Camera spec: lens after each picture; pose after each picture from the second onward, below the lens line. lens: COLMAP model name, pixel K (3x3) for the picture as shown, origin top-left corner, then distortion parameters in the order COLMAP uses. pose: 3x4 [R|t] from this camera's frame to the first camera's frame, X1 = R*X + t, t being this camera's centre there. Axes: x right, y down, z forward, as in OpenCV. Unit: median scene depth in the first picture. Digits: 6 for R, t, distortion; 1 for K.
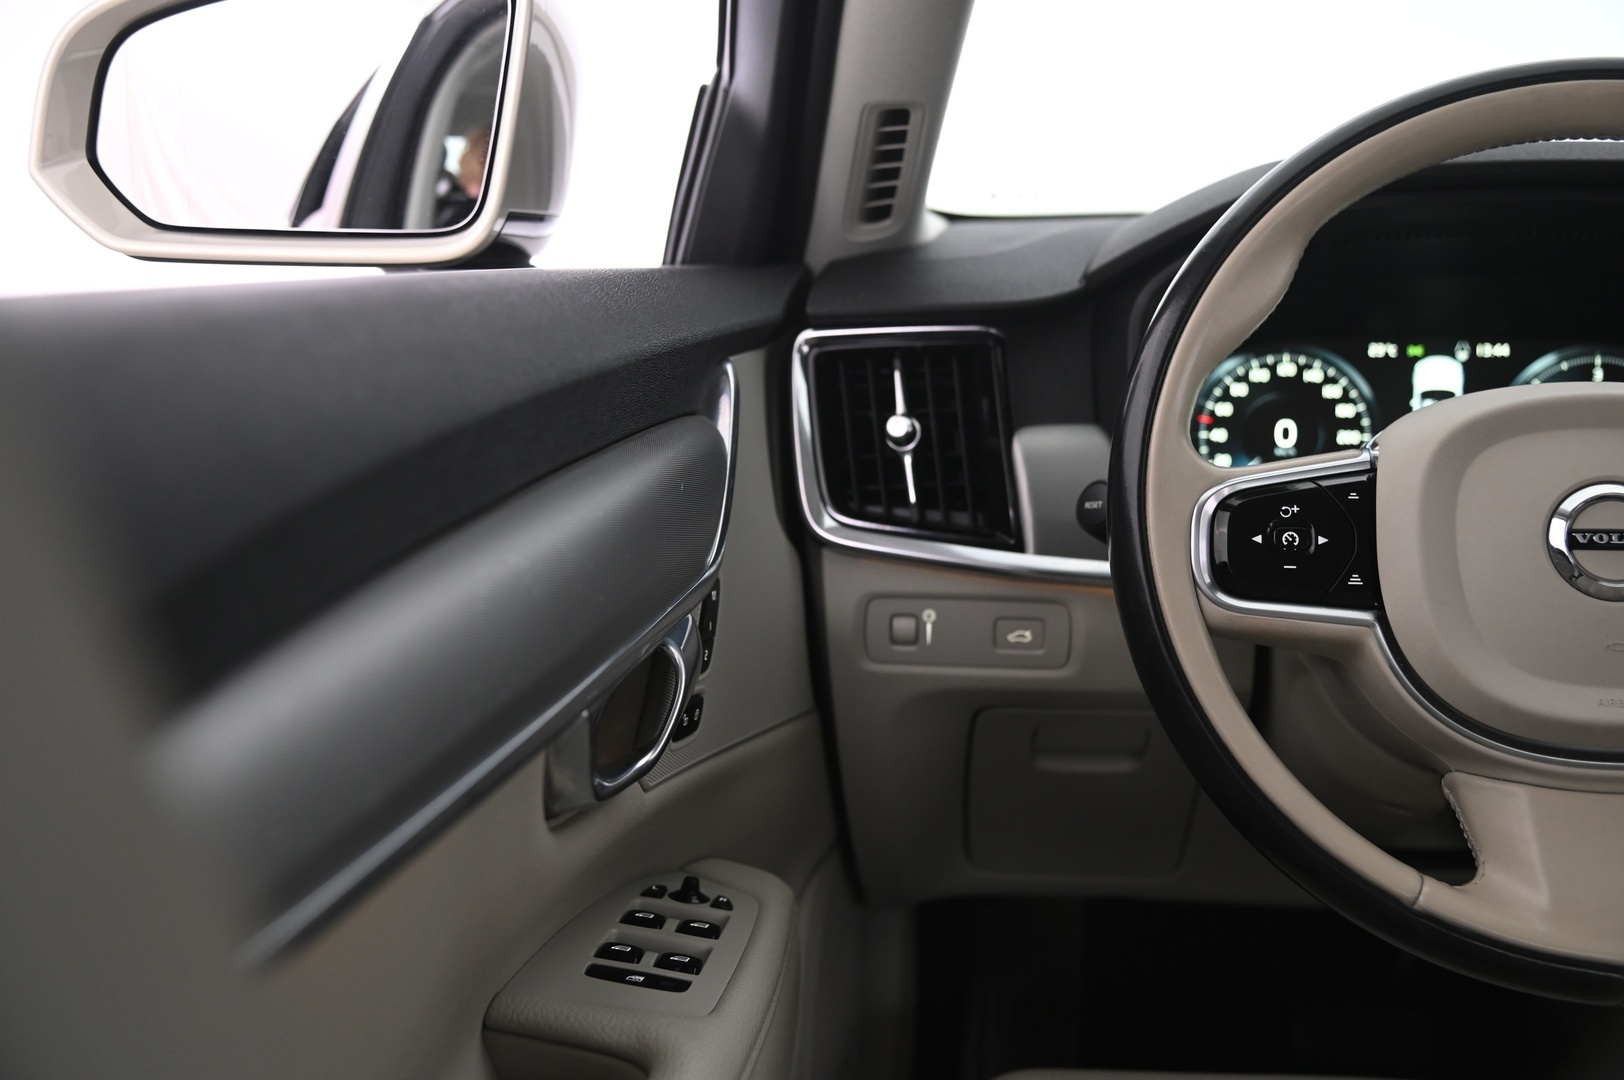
lens RADIAL K [[1799.9, 0, 813.3], [0, 1799.9, 546.0], [0, 0, 1]] dist [0.086678, 0.000000]
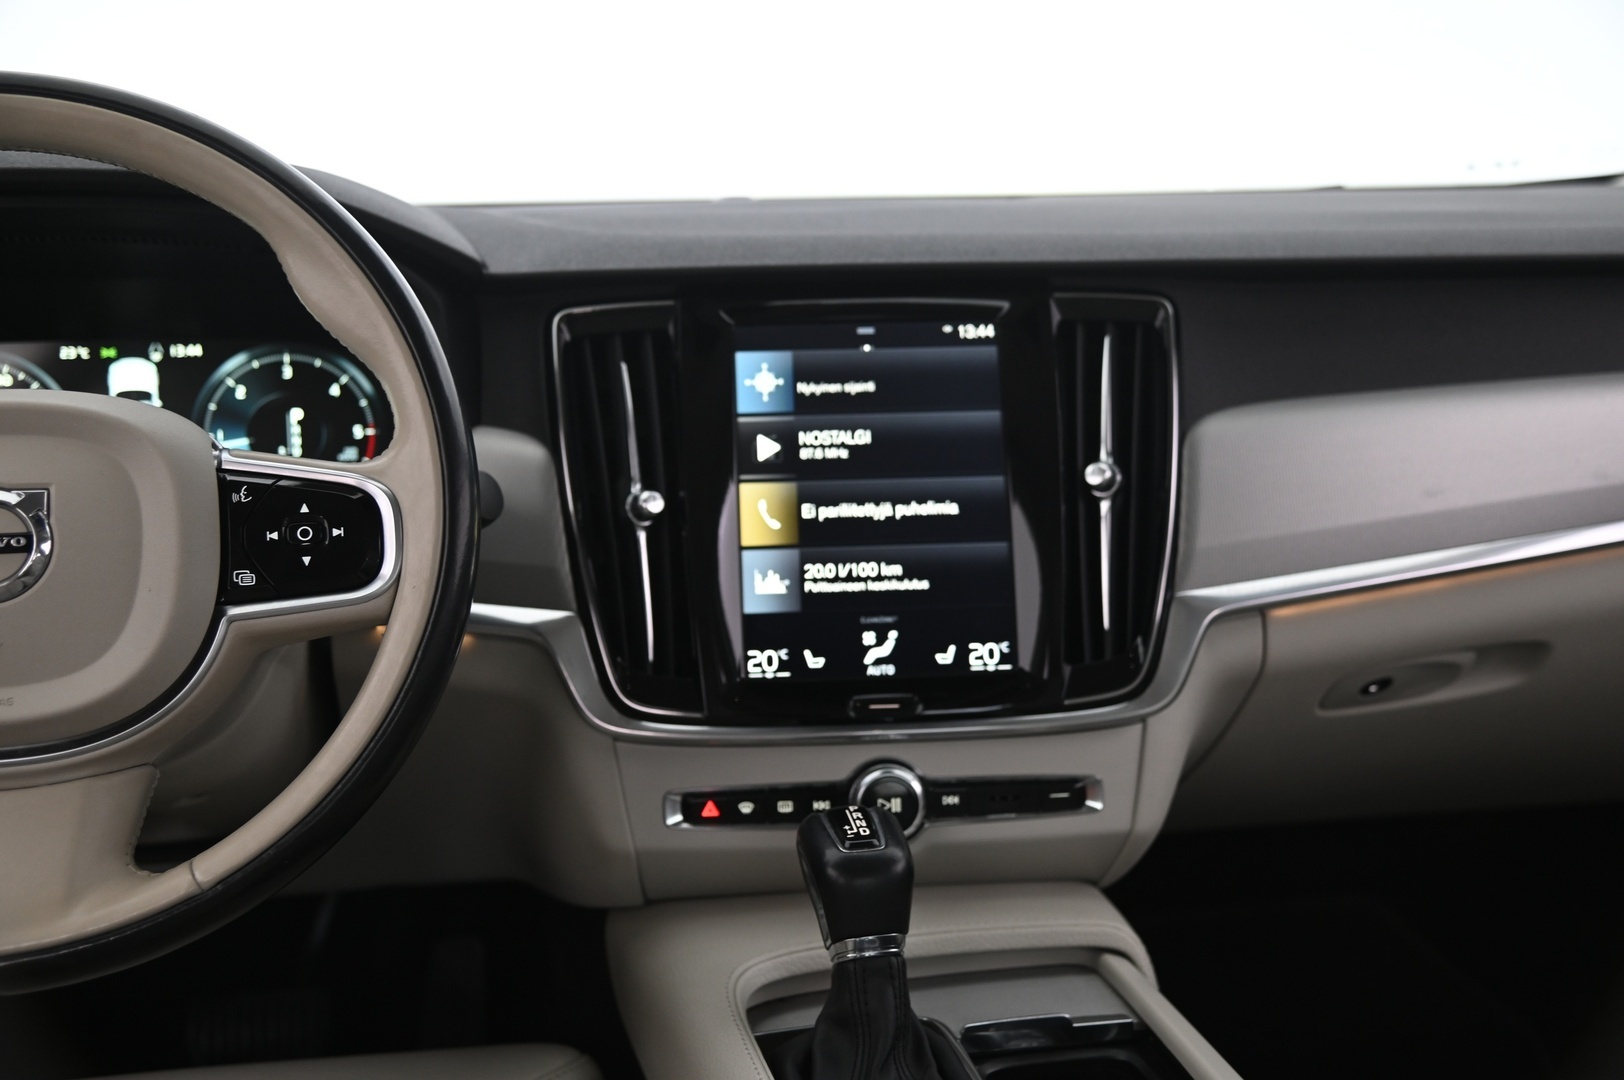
lens RADIAL K [[1799.9, 0, 814.4], [0, 1799.9, 554.2], [0, 0, 1]] dist [0.086678, 0.000000]
pose [[0.948152, -0.073008, 0.309319, 0.425443], [0.068936, 0.997330, 0.024089, 0.007109], [-0.310252, -0.001517, 0.950653, -0.090856]]
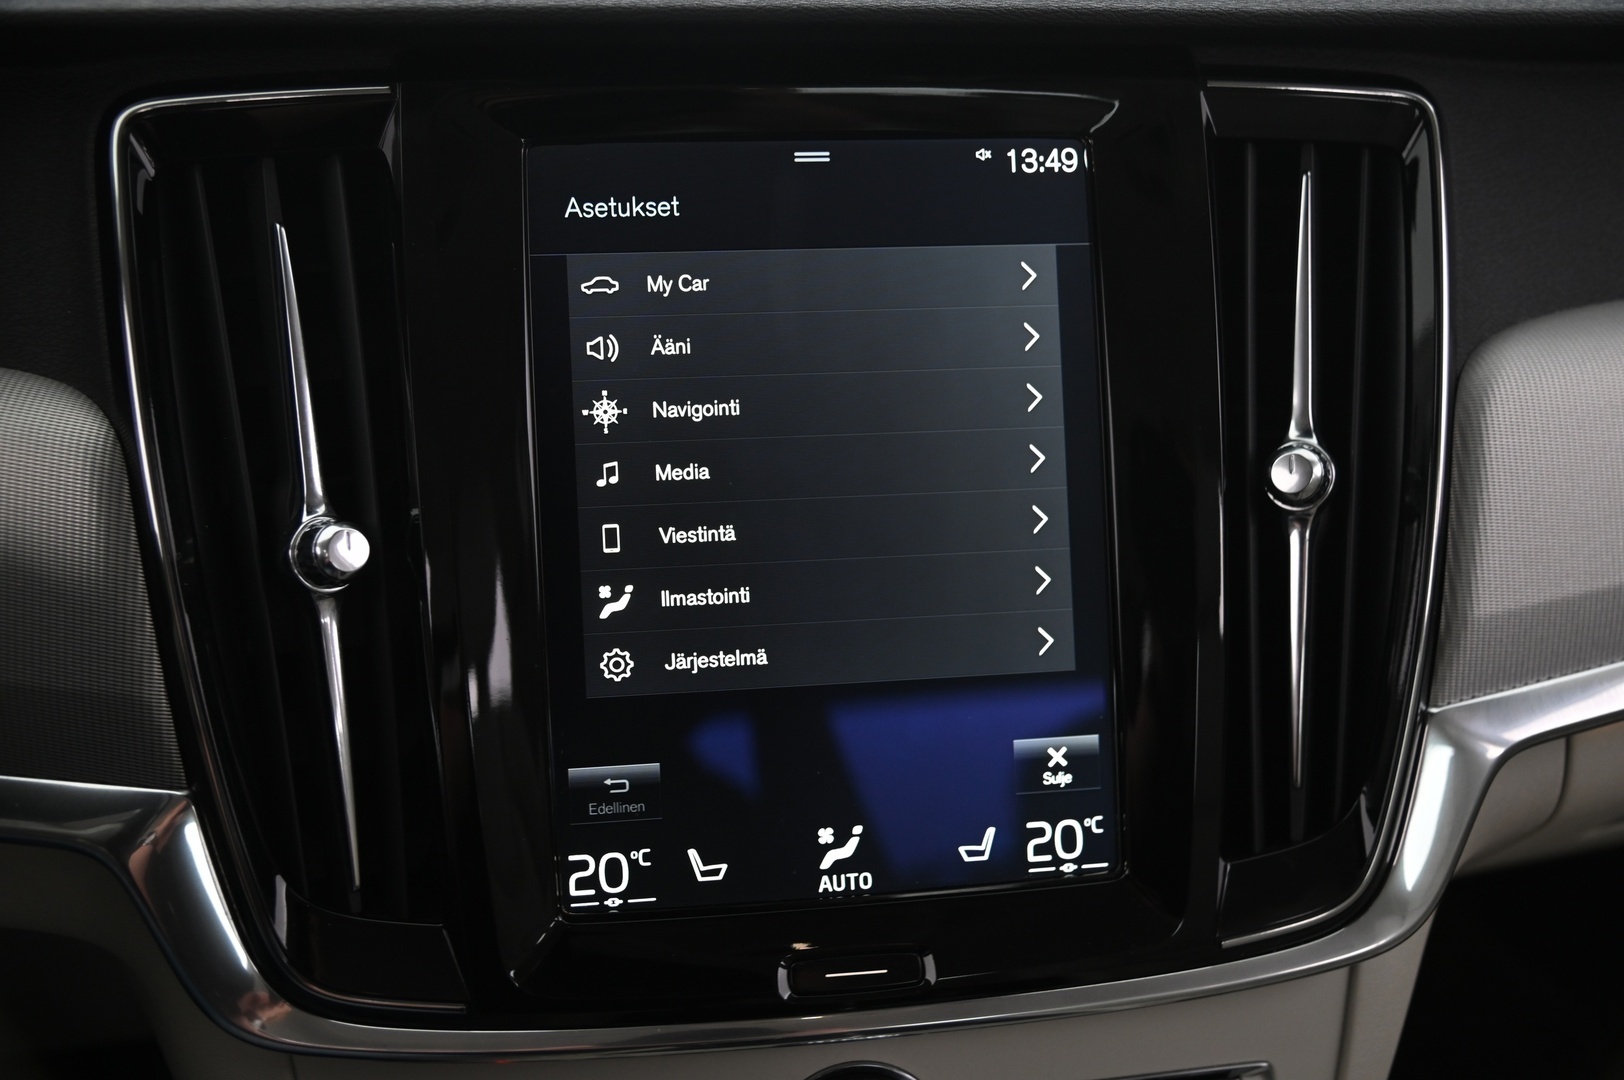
lens RADIAL K [[1568.7, 0, 821.3], [0, 1568.7, 542.0], [0, 0, 1]] dist [0.005115, 0.000000]
pose [[0.920806, -0.126965, 0.368776, 0.617717], [0.061942, 0.981136, 0.183127, -0.069960], [-0.385070, -0.145782, 0.911300, 0.487849]]
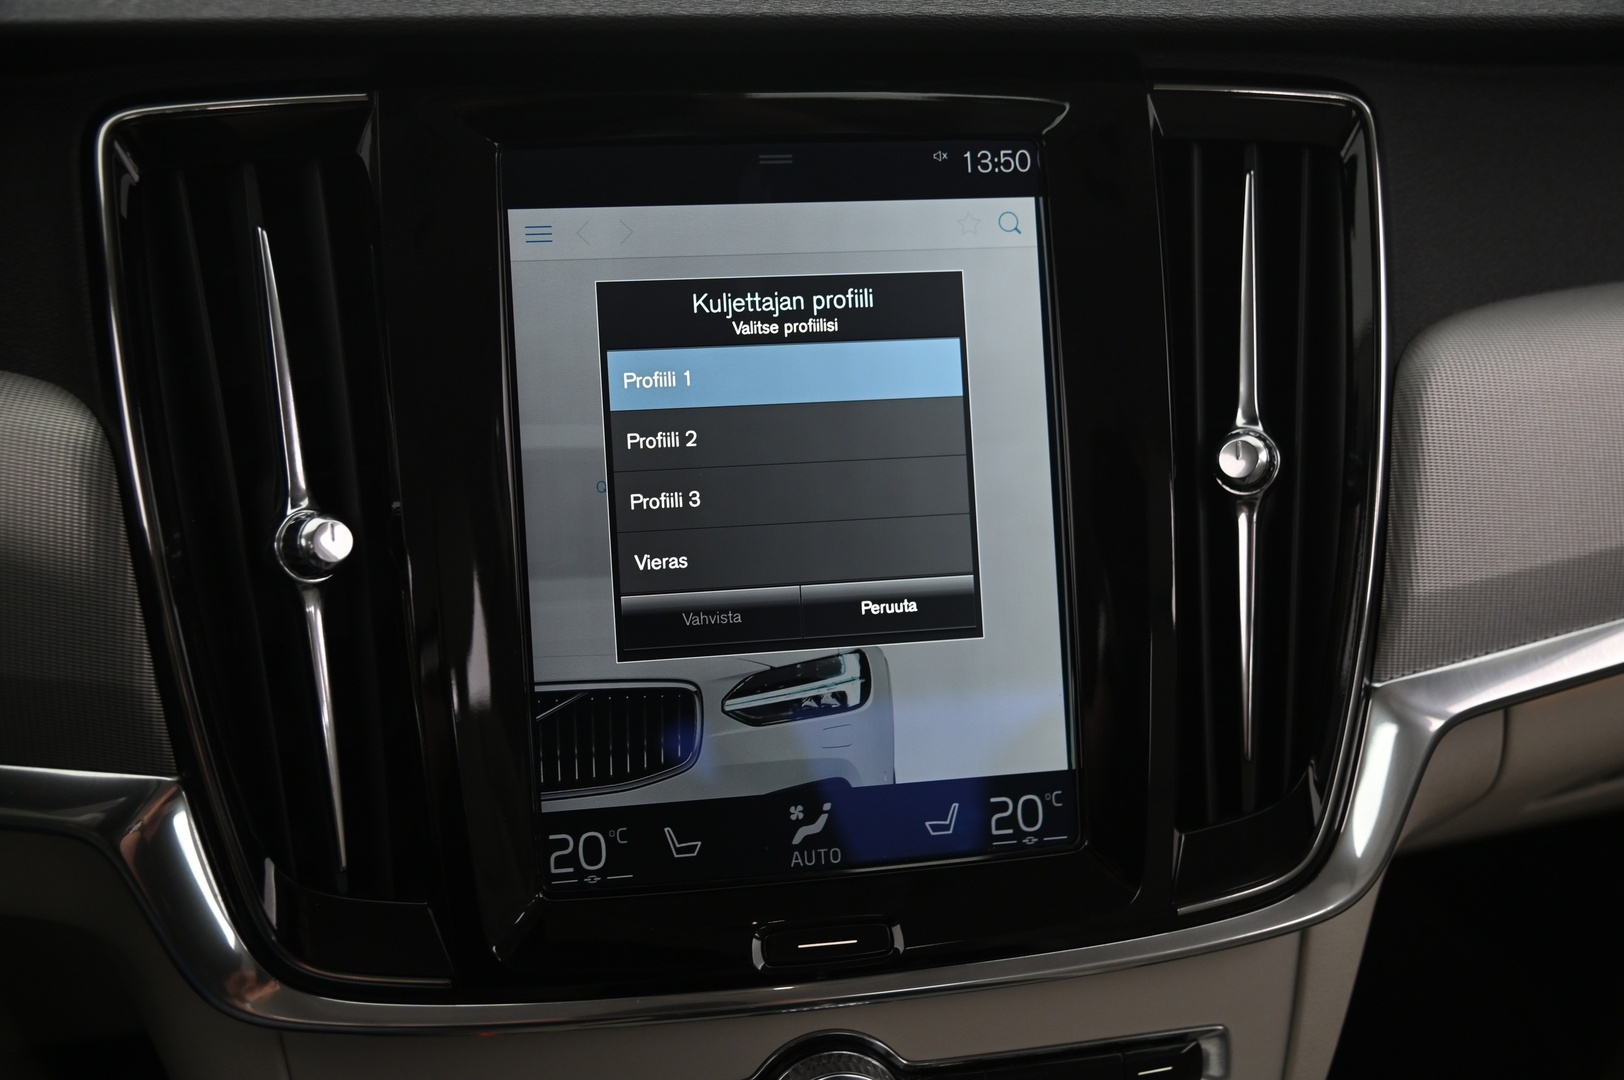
lens RADIAL K [[1568.7, 0, 820.5], [0, 1568.7, 542.7], [0, 0, 1]] dist [0.005115, 0.000000]
pose [[0.911173, -0.136432, 0.388780, 0.610443], [0.069275, 0.980882, 0.181856, -0.068245], [-0.406159, -0.138770, 0.903204, 0.472437]]
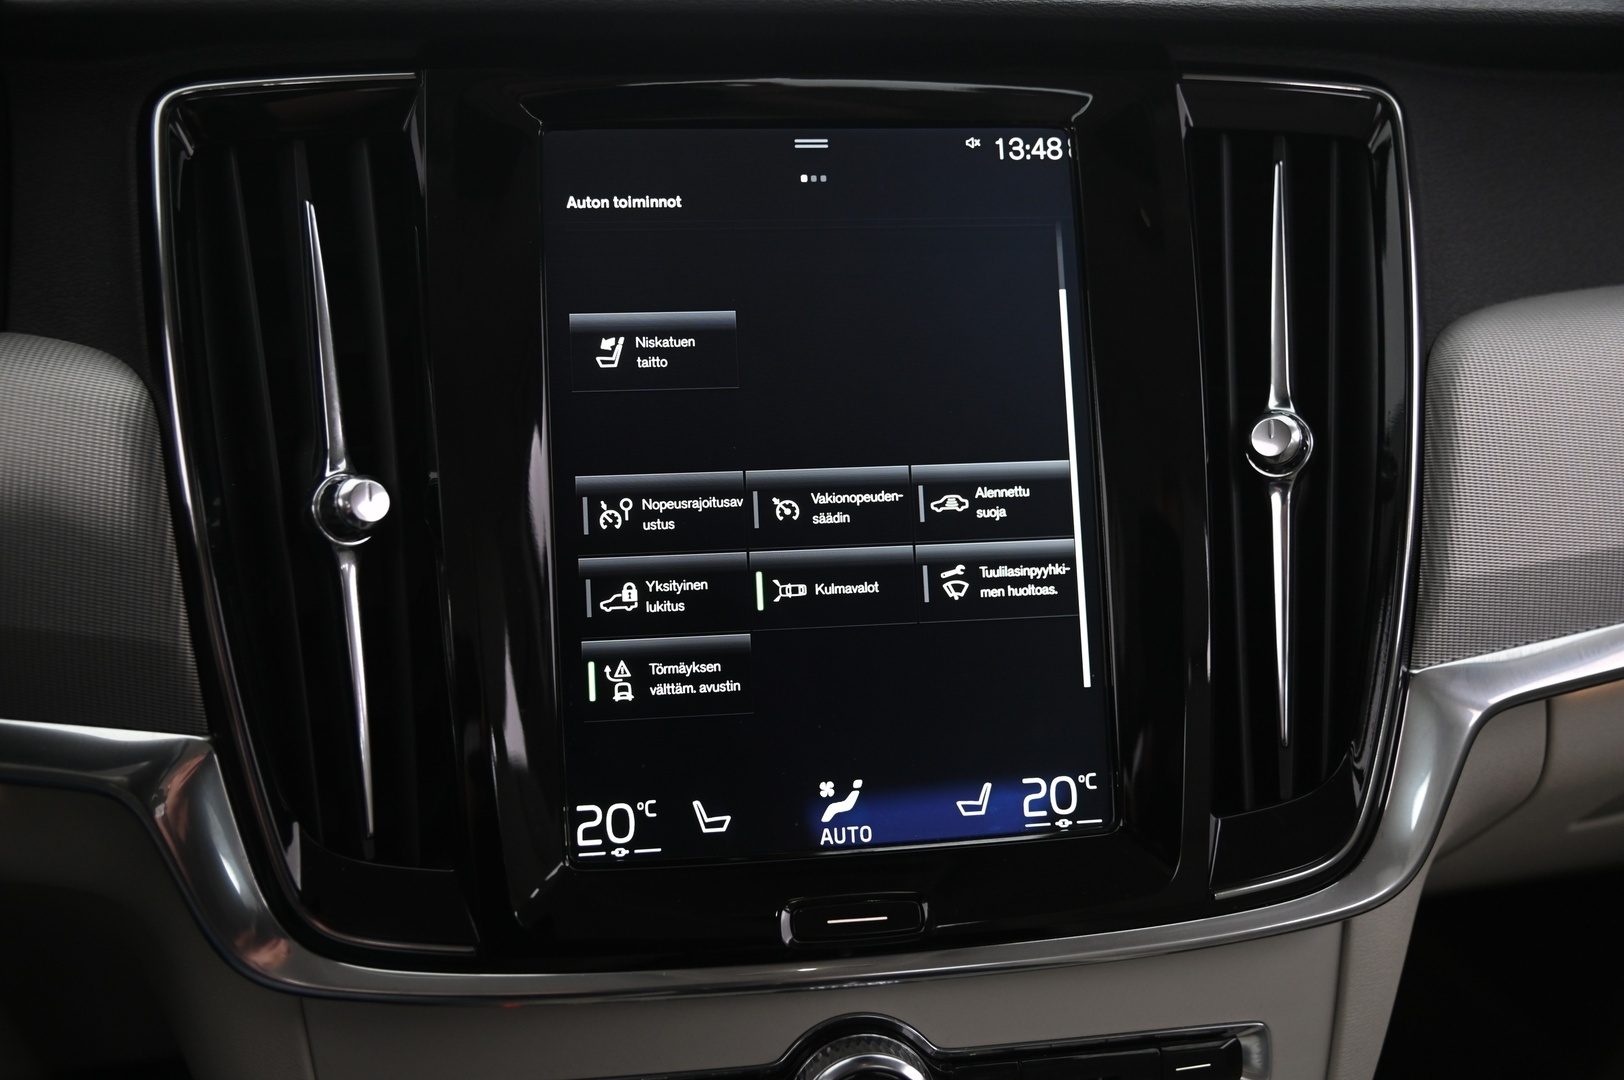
lens RADIAL K [[1568.7, 0, 818.1], [0, 1568.7, 543.5], [0, 0, 1]] dist [0.005115, 0.000000]
pose [[0.920409, -0.101482, 0.377557, 0.605305], [0.065337, 0.992069, 0.107376, -0.028895], [-0.385459, -0.074161, 0.919740, 0.467448]]
